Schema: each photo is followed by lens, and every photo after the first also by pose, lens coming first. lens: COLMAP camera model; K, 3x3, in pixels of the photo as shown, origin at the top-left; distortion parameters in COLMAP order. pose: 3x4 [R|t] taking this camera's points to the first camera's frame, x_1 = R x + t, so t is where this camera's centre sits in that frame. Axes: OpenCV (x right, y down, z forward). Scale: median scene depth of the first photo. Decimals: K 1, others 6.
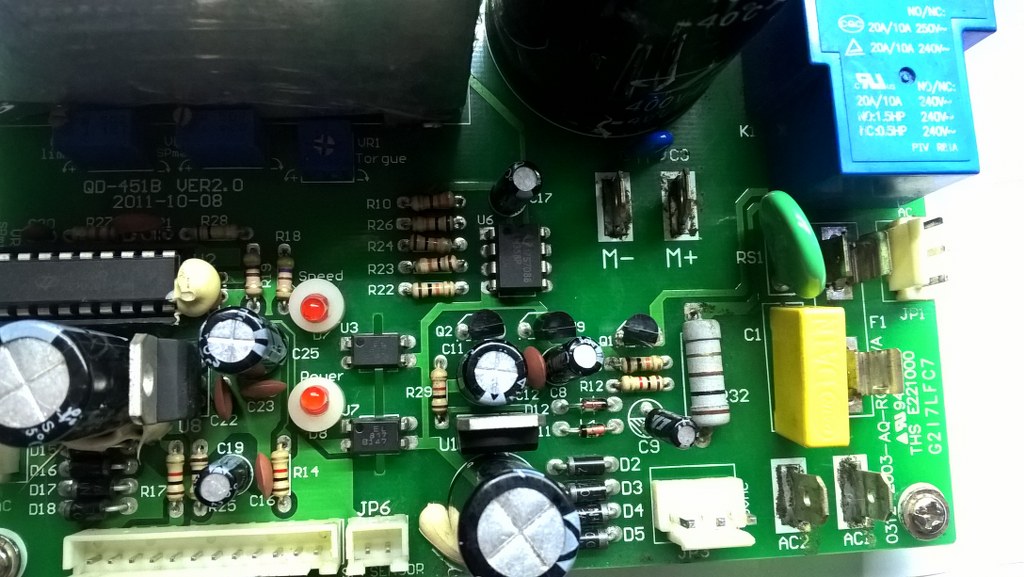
lens RADIAL K [[854.6, 0, 512.0], [0, 854.6, 288.5], [0, 0, 1]] dist [0.062860, -0.218542]
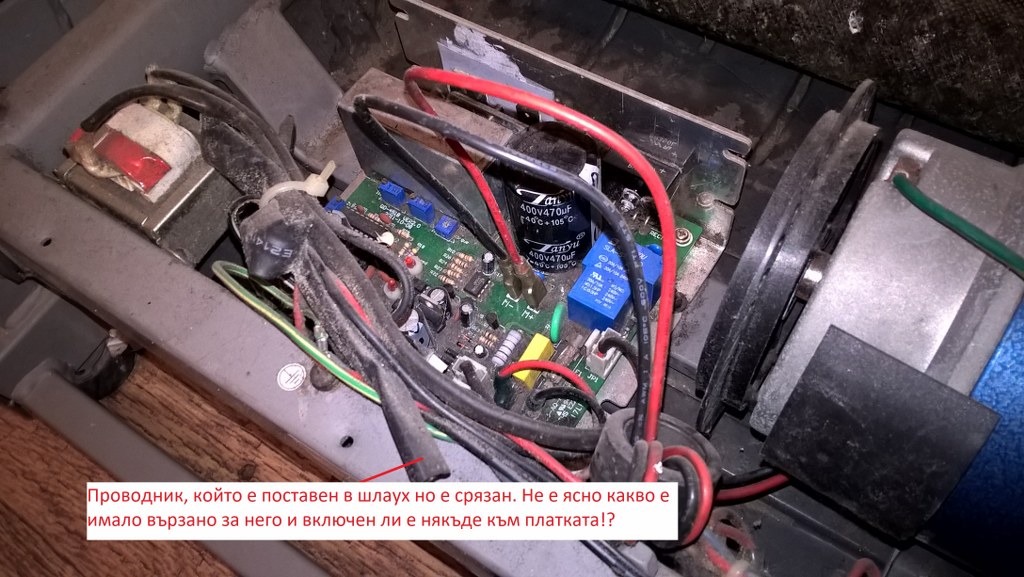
lens RADIAL K [[854.6, 0, 512.0], [0, 854.6, 288.5], [0, 0, 1]] dist [0.062860, -0.218542]
pose [[0.788346, 0.424246, -0.445562, 1.371304], [-0.558533, 0.797197, -0.229170, 0.560583], [0.257976, 0.429526, 0.865422, -1.420848]]
